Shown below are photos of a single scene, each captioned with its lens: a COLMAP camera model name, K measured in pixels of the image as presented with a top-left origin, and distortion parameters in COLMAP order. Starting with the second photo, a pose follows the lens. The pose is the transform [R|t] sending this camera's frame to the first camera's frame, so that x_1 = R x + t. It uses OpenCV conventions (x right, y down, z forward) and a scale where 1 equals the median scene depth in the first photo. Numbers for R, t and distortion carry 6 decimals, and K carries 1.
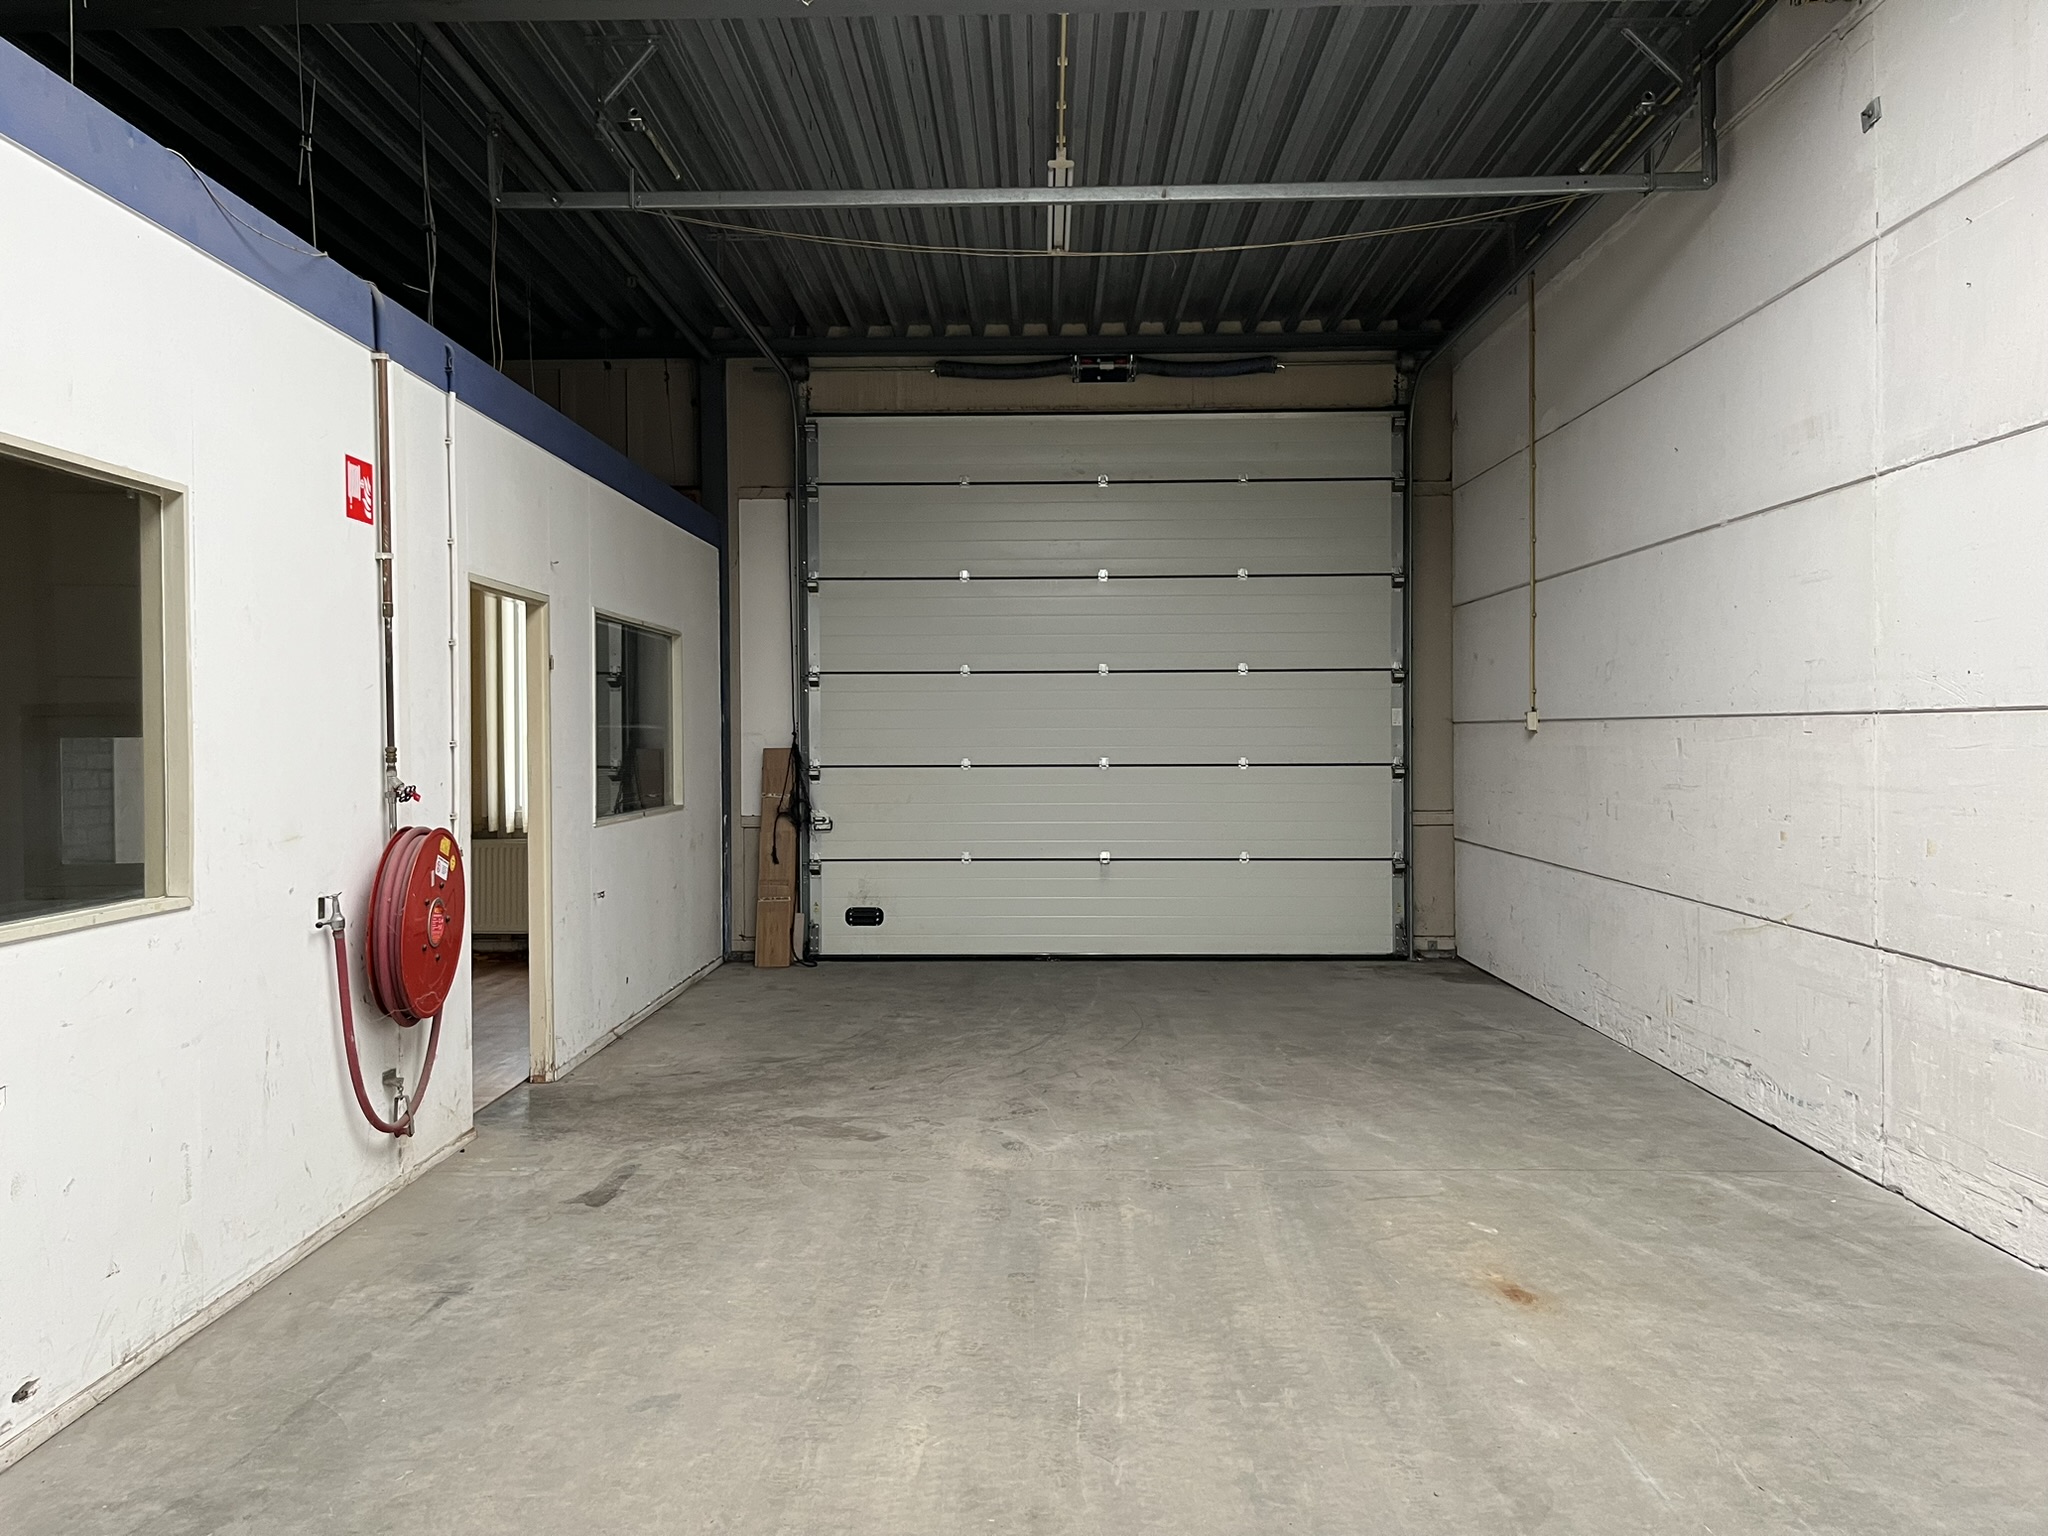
lens RADIAL K [[1510.8, 0, 1024.0], [0, 1510.8, 765.2], [0, 0, 1]] dist [0.056839, -0.073482]
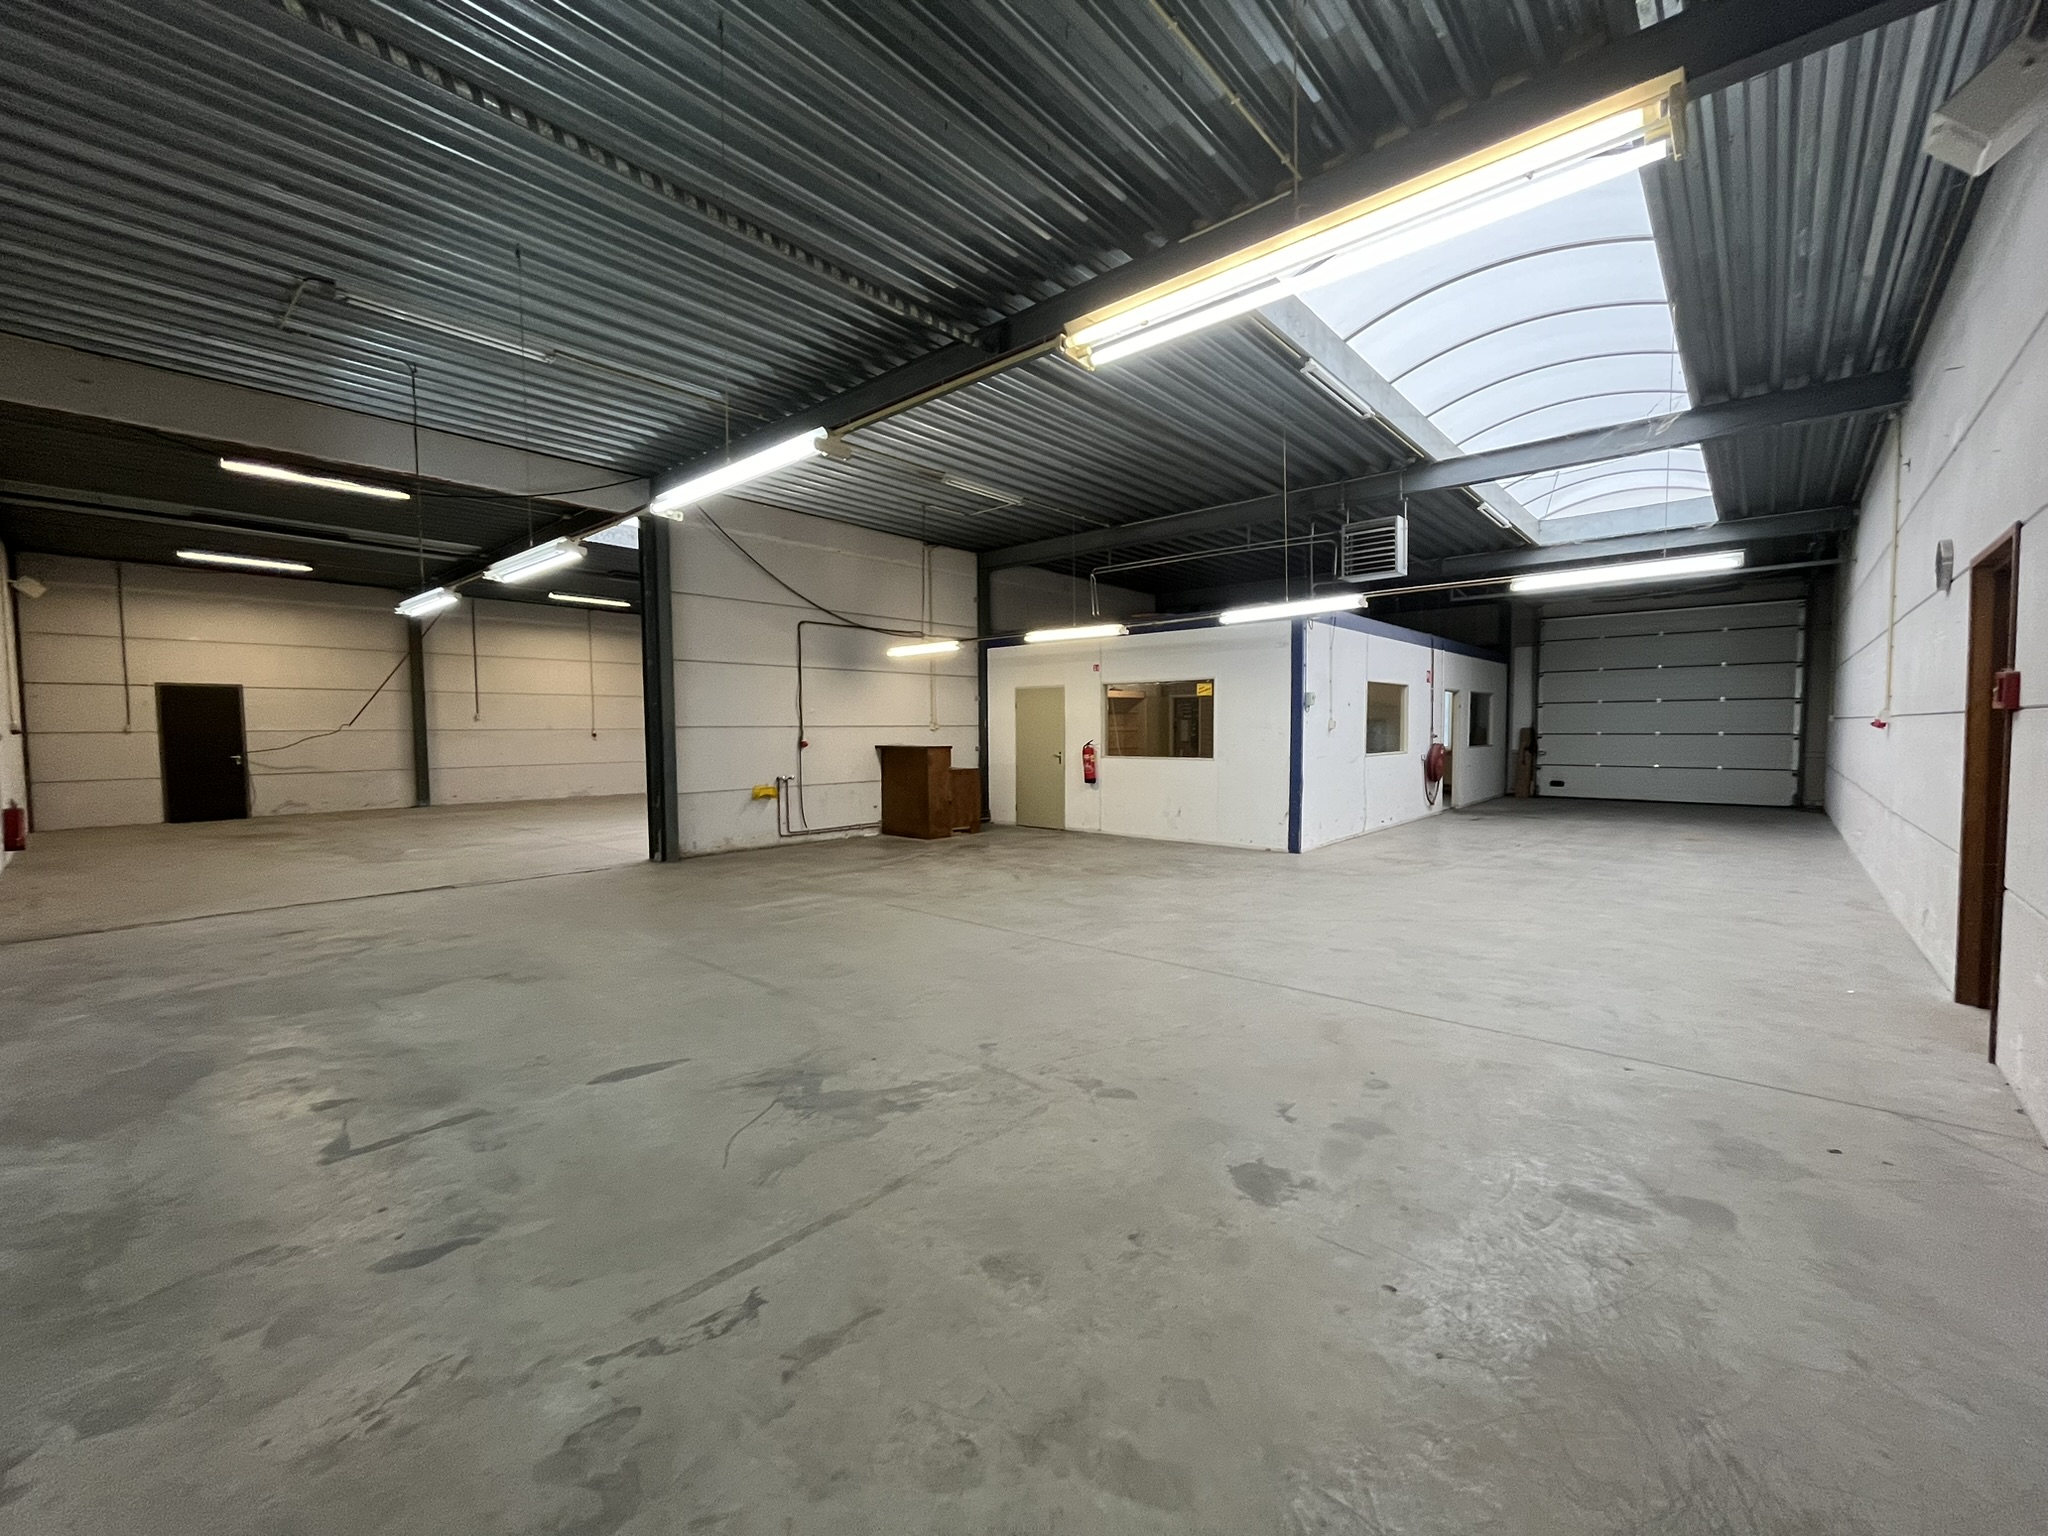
lens RADIAL K [[814.5, 0, 1017.6], [0, 814.5, 780.8], [0, 0, 1]] dist [-0.003645, 0.000199]
pose [[0.745988, 0.036873, -0.664938, 0.174787], [-0.003992, 0.998696, 0.050903, 0.016354], [0.665948, -0.035318, 0.745162, -0.950090]]
